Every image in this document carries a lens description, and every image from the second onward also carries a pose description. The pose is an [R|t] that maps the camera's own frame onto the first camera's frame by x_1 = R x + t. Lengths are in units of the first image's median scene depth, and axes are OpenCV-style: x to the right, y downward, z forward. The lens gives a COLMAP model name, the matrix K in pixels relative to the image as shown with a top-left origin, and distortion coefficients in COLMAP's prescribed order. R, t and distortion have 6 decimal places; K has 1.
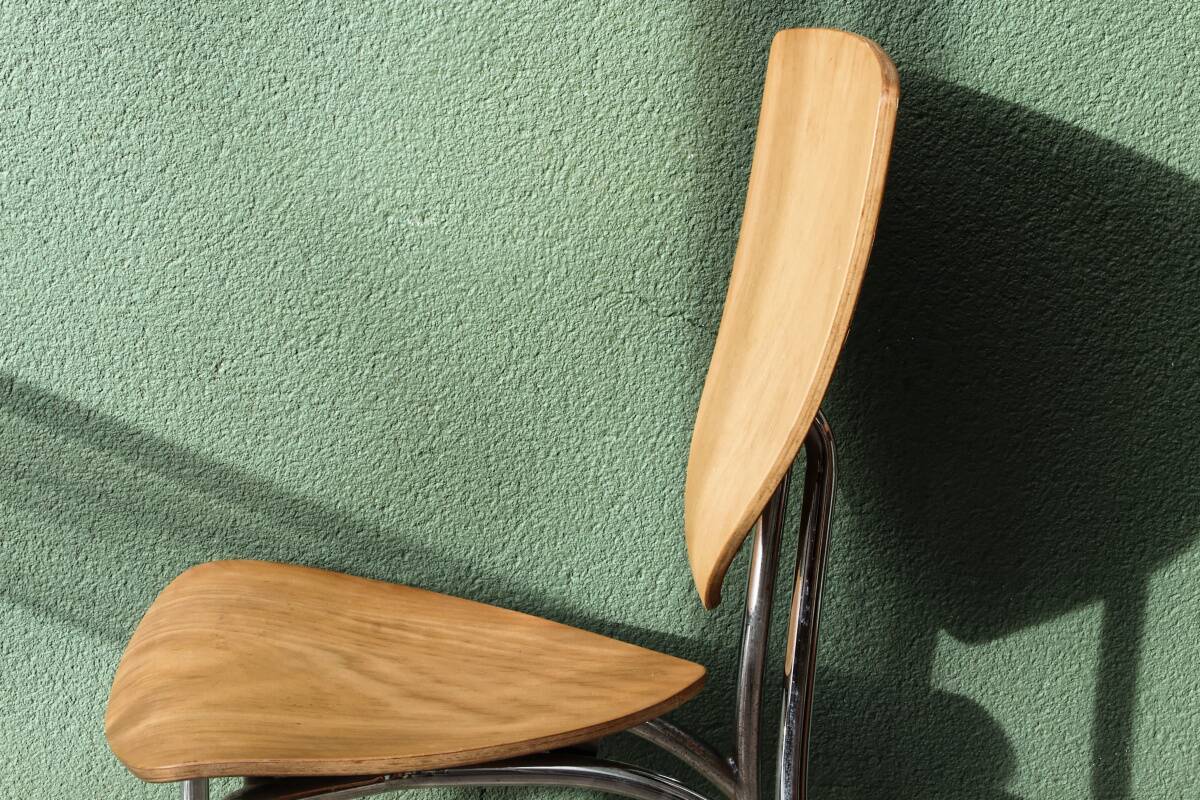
lens RADIAL K [[2478.8, 0, 587.7], [0, 2478.8, 431.6], [0, 0, 1]] dist [0.012507, 0.050061]
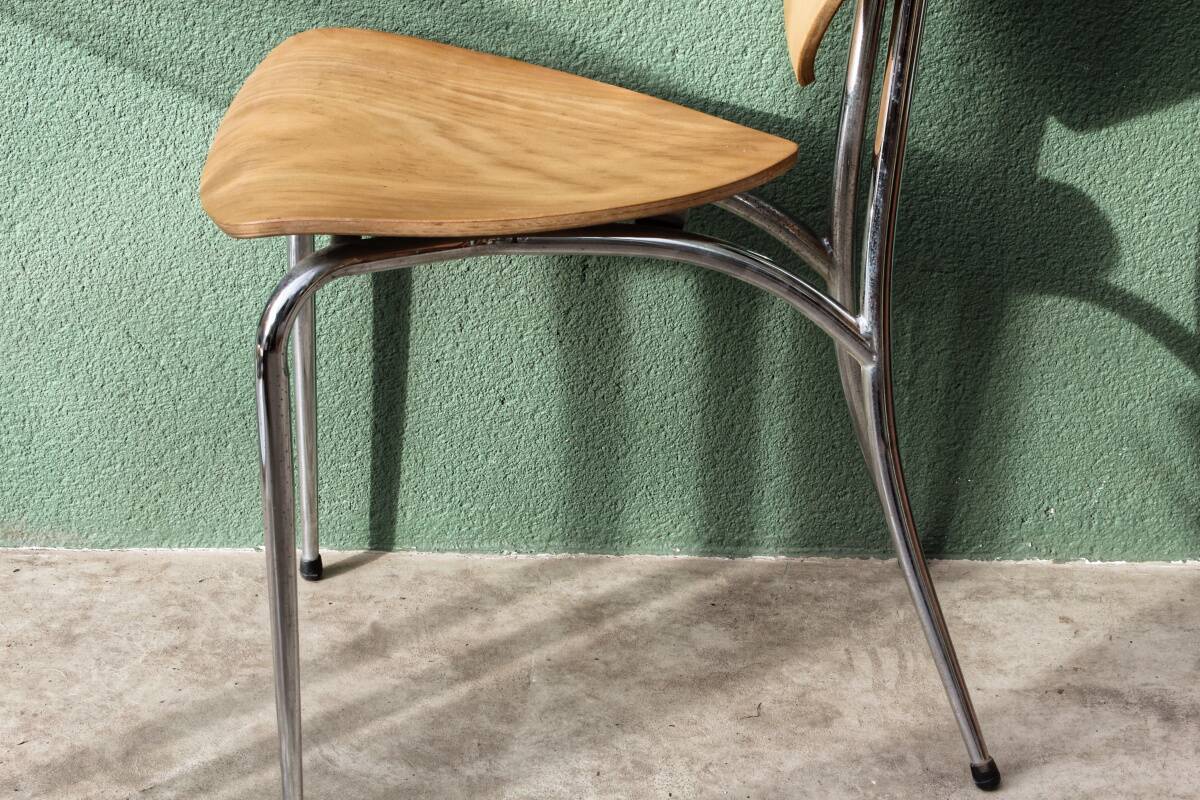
lens RADIAL K [[2478.8, 0, 587.7], [0, 2478.8, 431.6], [0, 0, 1]] dist [0.012507, 0.050061]
pose [[0.996548, 0.034208, -0.075644, 0.040086], [-0.018861, 0.980625, 0.194986, 0.014626], [0.080849, -0.192886, 0.977885, -0.002934]]
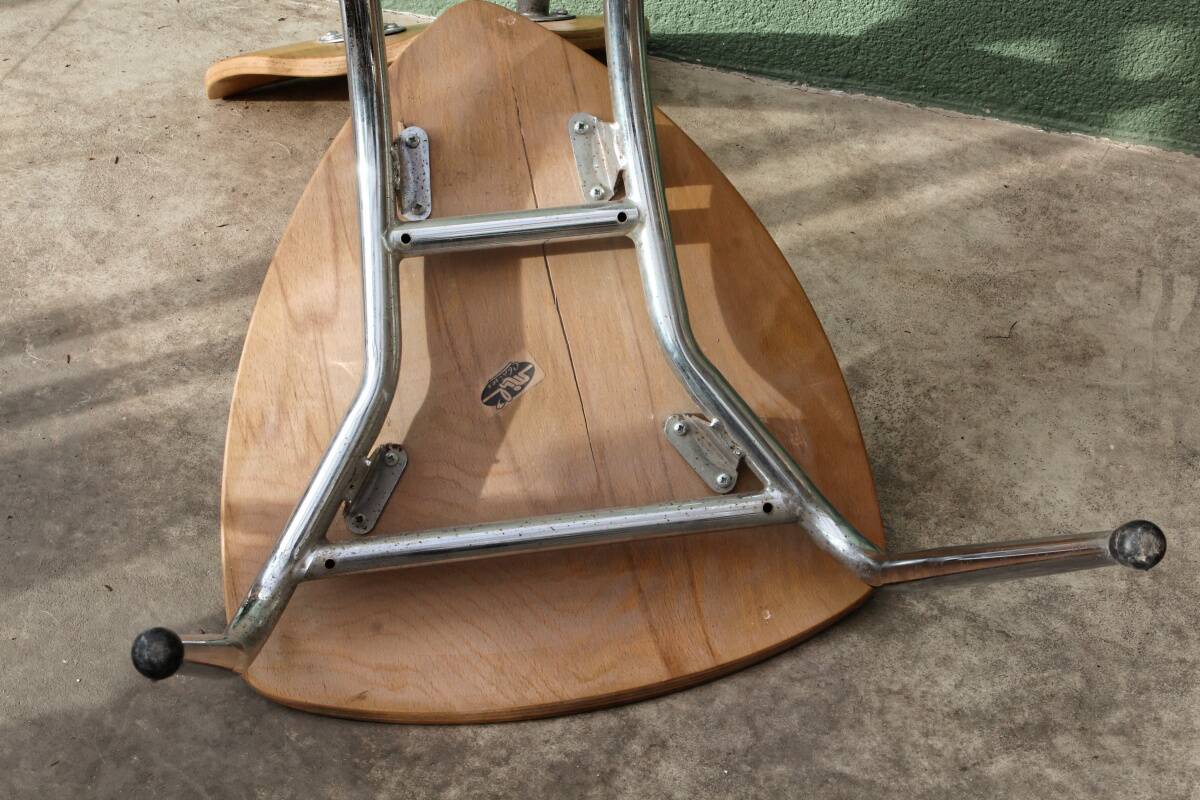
lens RADIAL K [[2321.4, 0, 597.2], [0, 2321.4, 401.4], [0, 0, 1]] dist [-0.003340, 0.160914]
pose [[0.935169, 0.237660, -0.262635, 0.123109], [-0.093933, 0.881337, 0.463057, -0.026492], [0.341520, -0.408367, 0.846523, 0.207629]]
